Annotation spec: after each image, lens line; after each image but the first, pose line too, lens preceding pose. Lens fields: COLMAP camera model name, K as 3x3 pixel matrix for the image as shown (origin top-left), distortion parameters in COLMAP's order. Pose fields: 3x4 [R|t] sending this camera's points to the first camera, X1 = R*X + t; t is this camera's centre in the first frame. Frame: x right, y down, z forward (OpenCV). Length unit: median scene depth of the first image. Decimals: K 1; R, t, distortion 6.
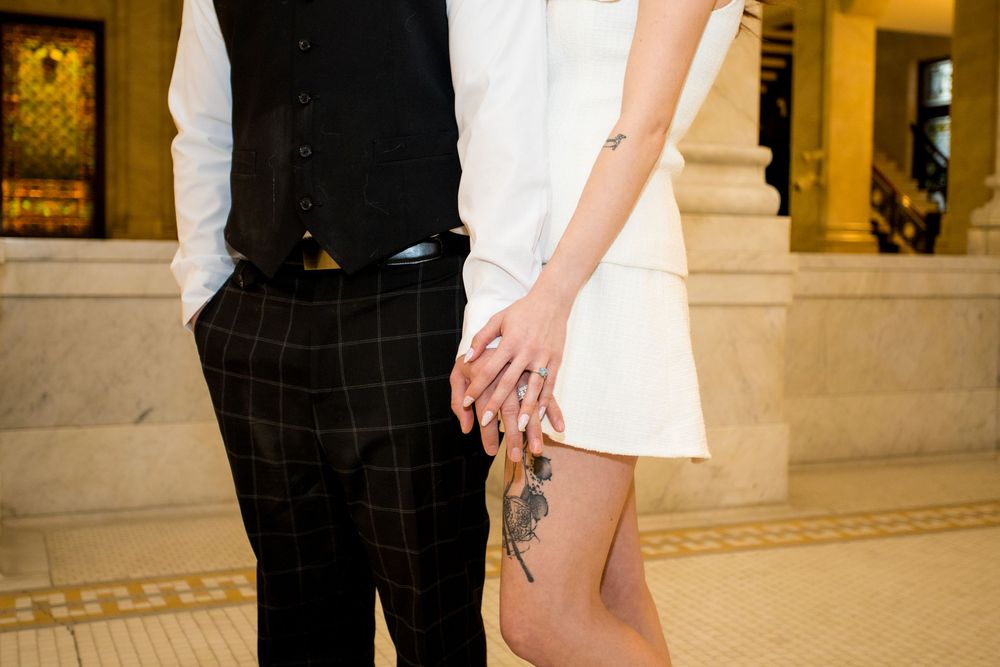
lens RADIAL K [[1201.1, 0, 500.7], [0, 1201.1, 324.4], [0, 0, 1]] dist [0.074247, 0.000000]
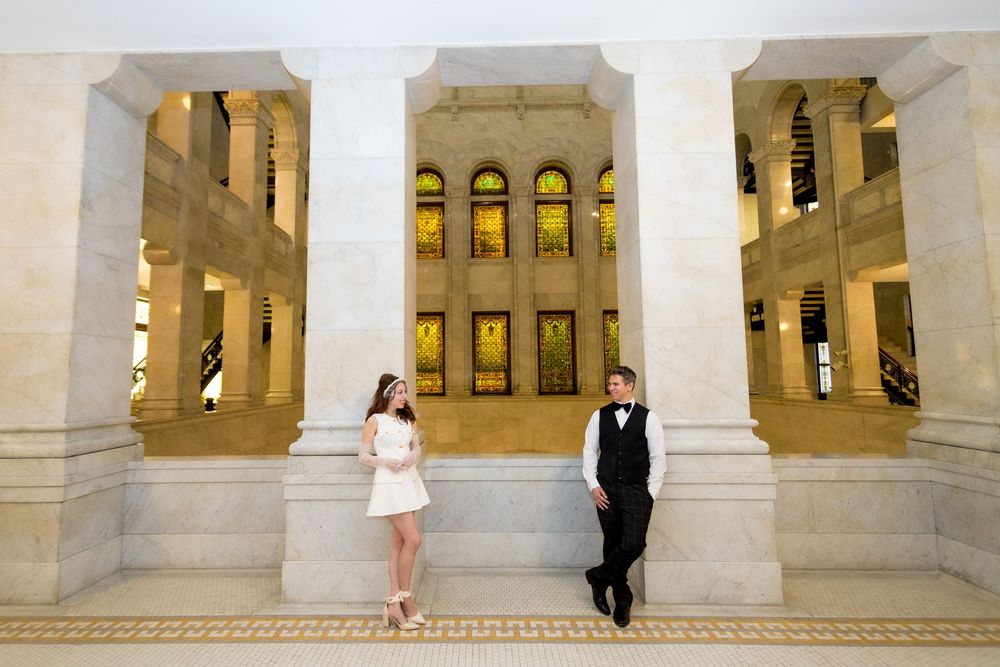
lens RADIAL K [[492.1, 0, 482.9], [0, 492.1, 325.1], [0, 0, 1]] dist [0.018444, -0.000238]
pose [[0.905453, -0.059688, -0.420229, 0.141009], [0.008621, 0.992445, -0.122389, -0.176842], [0.424359, 0.107195, 0.899127, 0.024602]]
